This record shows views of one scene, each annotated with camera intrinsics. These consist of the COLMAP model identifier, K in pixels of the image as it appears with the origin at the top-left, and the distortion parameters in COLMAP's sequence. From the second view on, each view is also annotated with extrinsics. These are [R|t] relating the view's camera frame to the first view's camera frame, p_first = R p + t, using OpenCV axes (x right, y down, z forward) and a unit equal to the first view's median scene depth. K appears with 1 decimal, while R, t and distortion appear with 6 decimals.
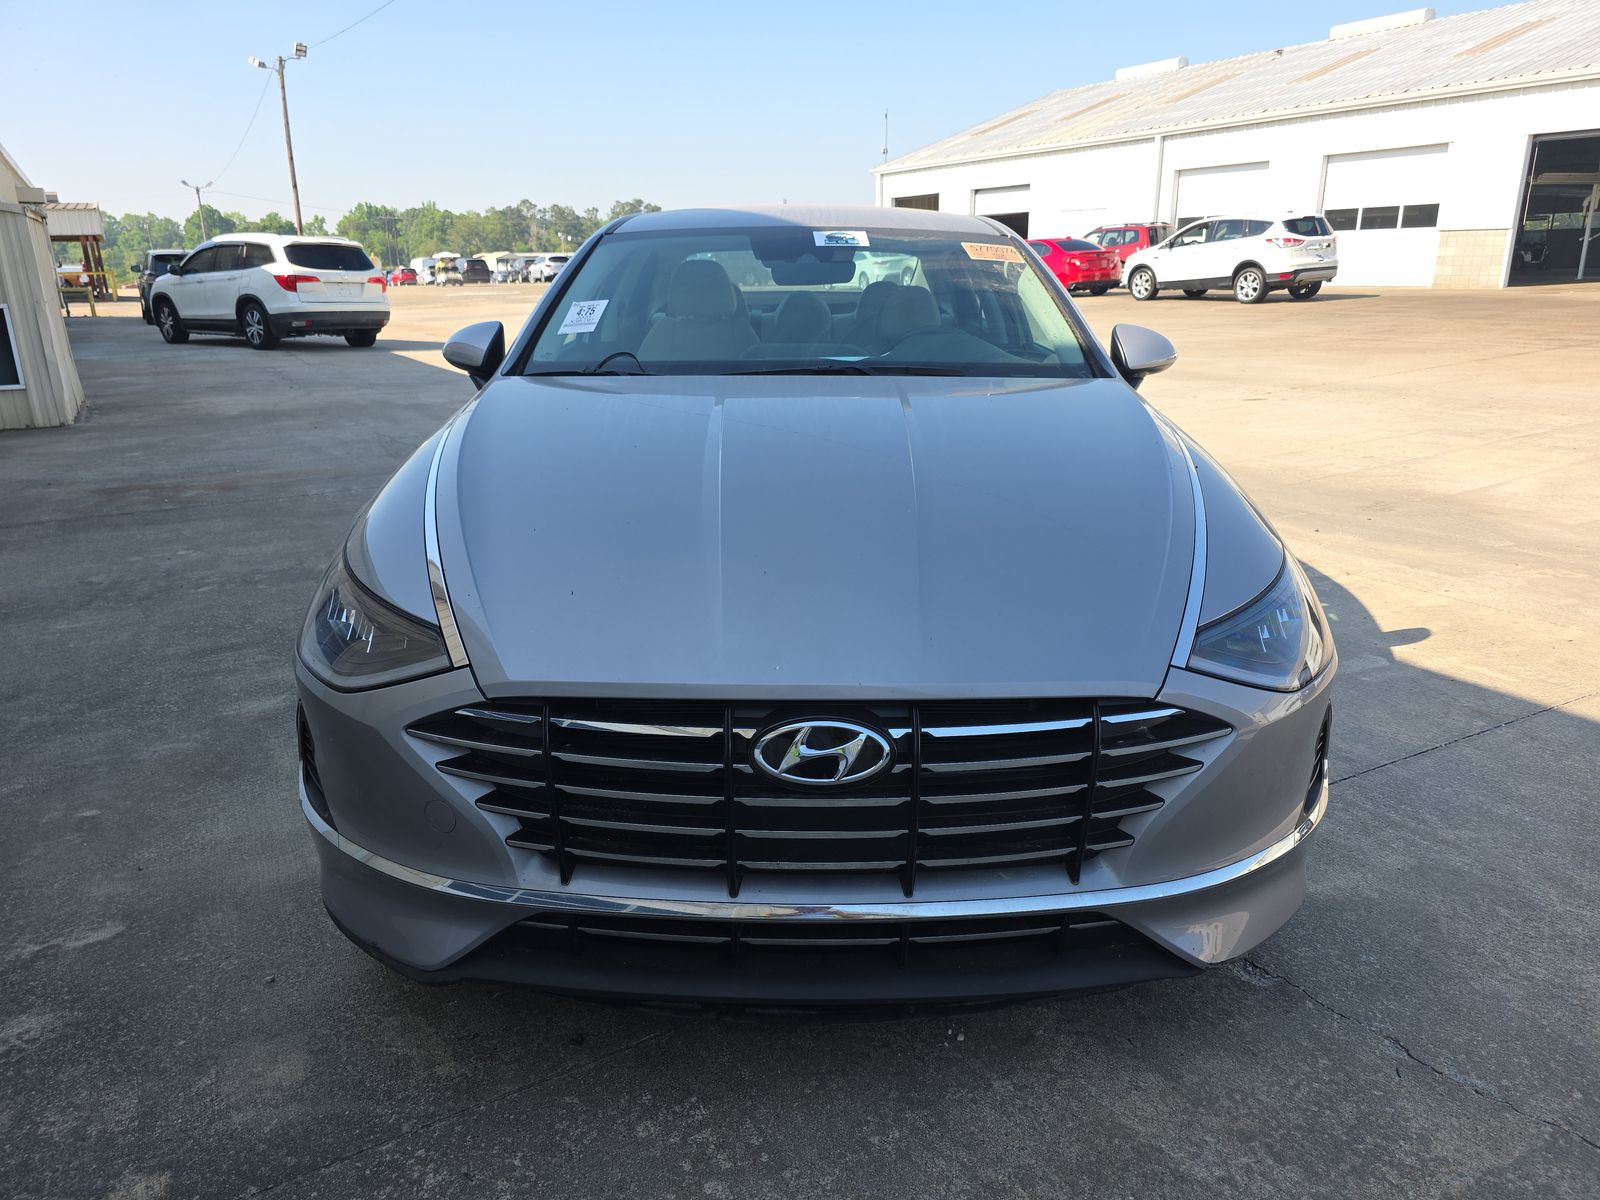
lens RADIAL K [[1093.0, 0, 776.2], [0, 1093.0, 574.6], [0, 0, 1]] dist [0.037053, -0.032415]
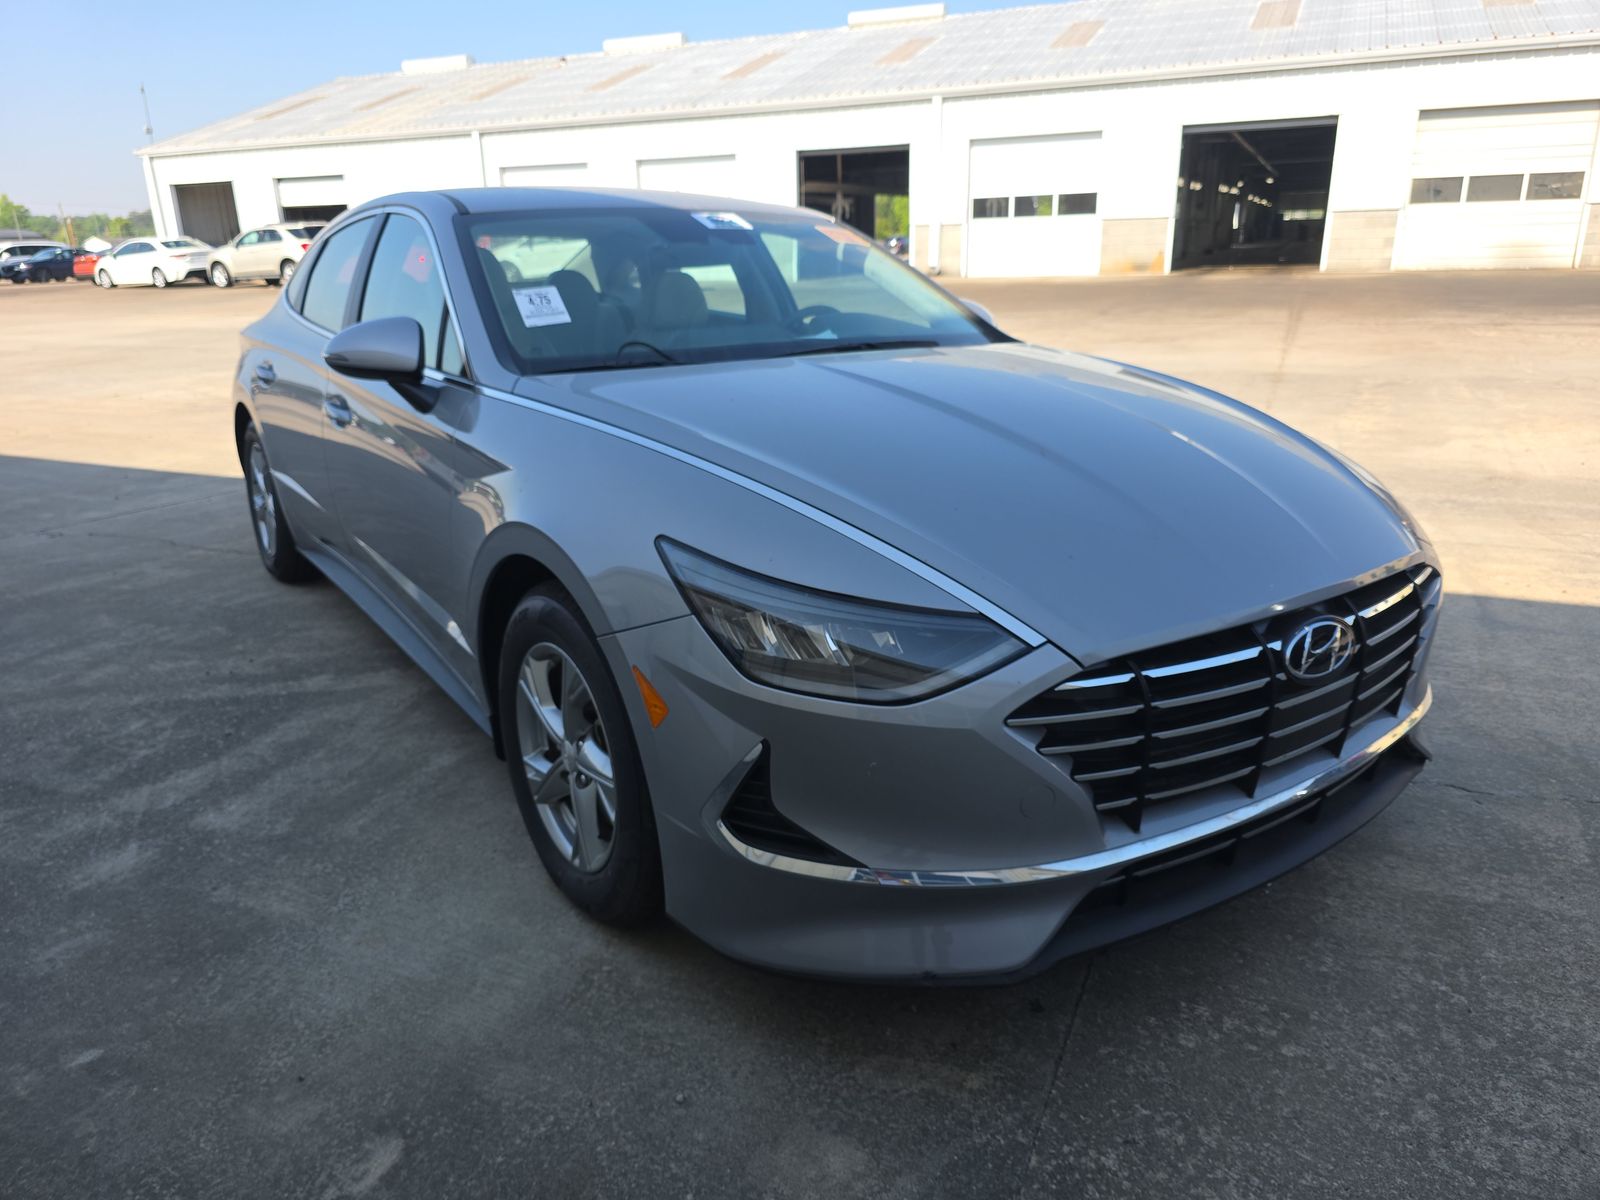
lens RADIAL K [[1112.6, 0, 811.2], [0, 1112.6, 560.9], [0, 0, 1]] dist [0.008938, -0.006870]
pose [[0.817211, -0.158270, 0.554182, -0.435933], [0.164331, 0.985628, 0.039161, -0.027407], [-0.552415, 0.059066, 0.831474, 0.125450]]
